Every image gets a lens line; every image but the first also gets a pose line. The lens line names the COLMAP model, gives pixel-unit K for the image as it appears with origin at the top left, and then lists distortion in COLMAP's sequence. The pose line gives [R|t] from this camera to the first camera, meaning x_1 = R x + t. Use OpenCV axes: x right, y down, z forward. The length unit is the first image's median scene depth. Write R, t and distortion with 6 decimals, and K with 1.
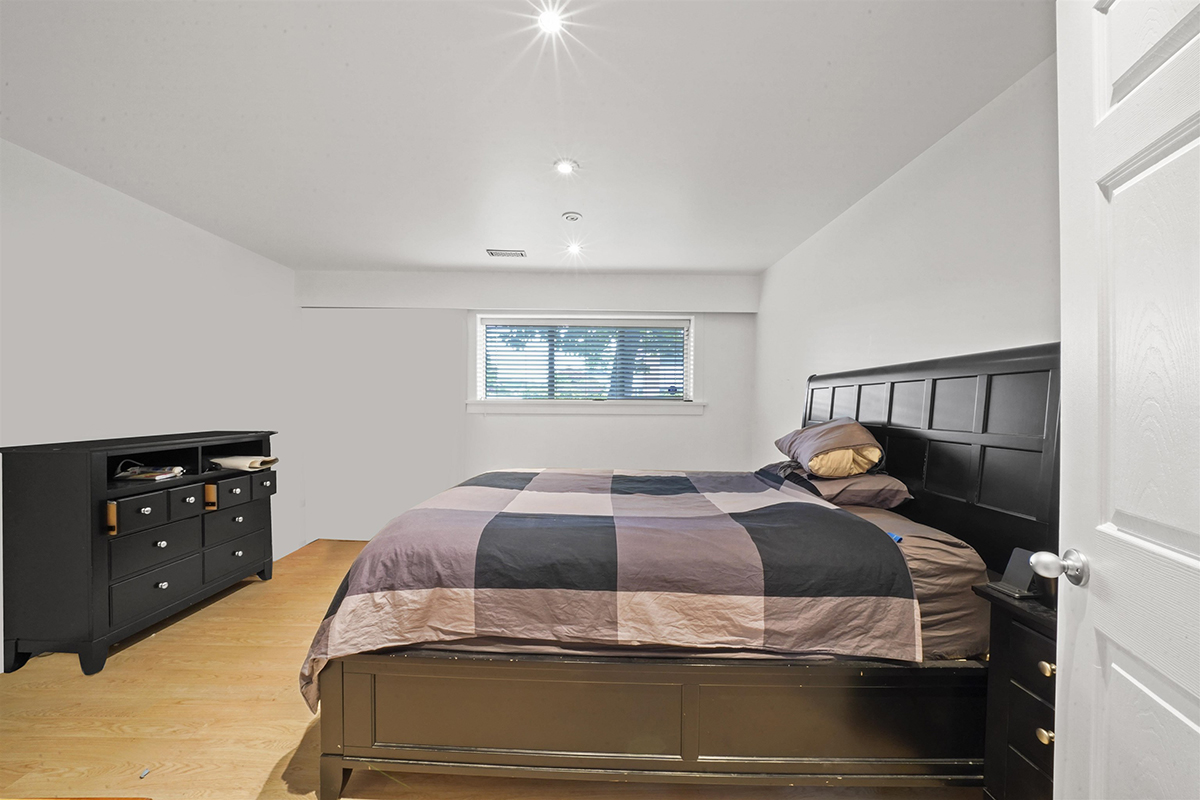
lens RADIAL K [[413.5, 0, 600.2], [0, 413.5, 404.0], [0, 0, 1]] dist [-0.014770, -0.000044]
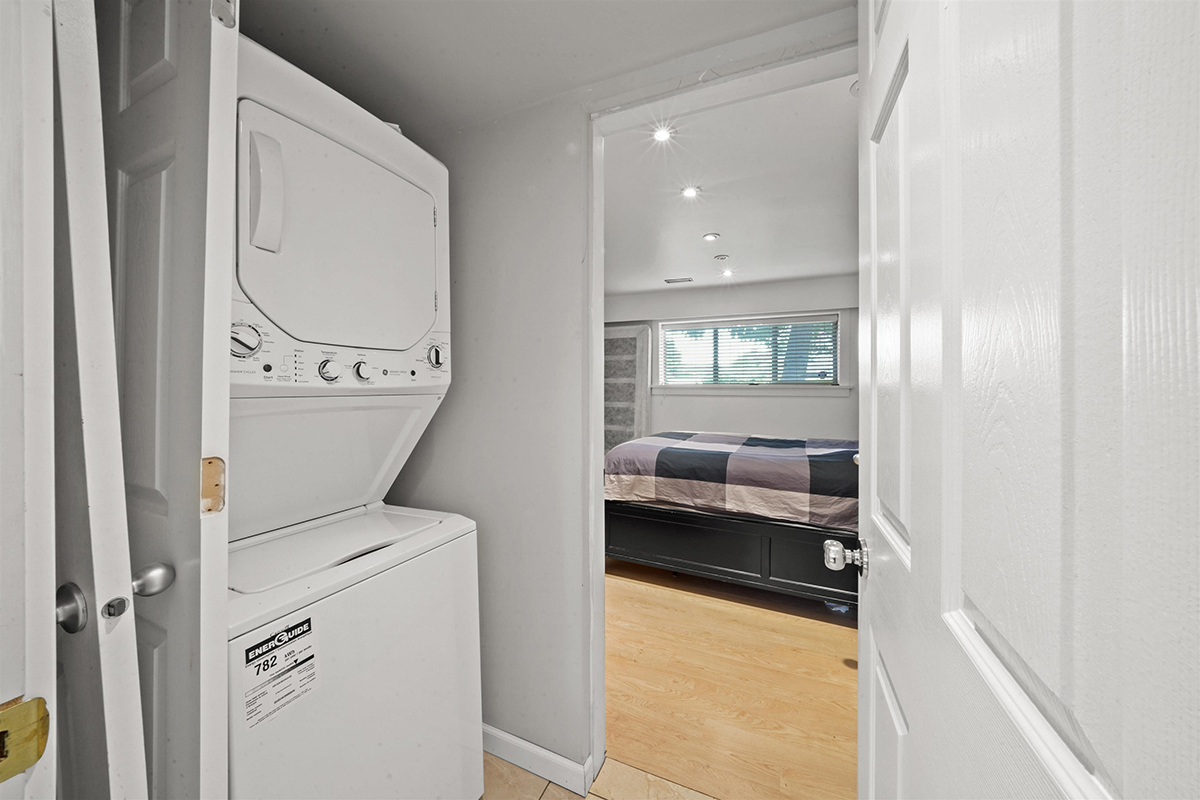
lens RADIAL K [[413.5, 0, 597.6], [0, 413.5, 389.9], [0, 0, 1]] dist [-0.014770, -0.000044]
pose [[0.903355, 0.000798, -0.428892, 0.322866], [0.001068, 0.999991, 0.004109, 0.004601], [0.428891, -0.004170, 0.903346, -0.993206]]
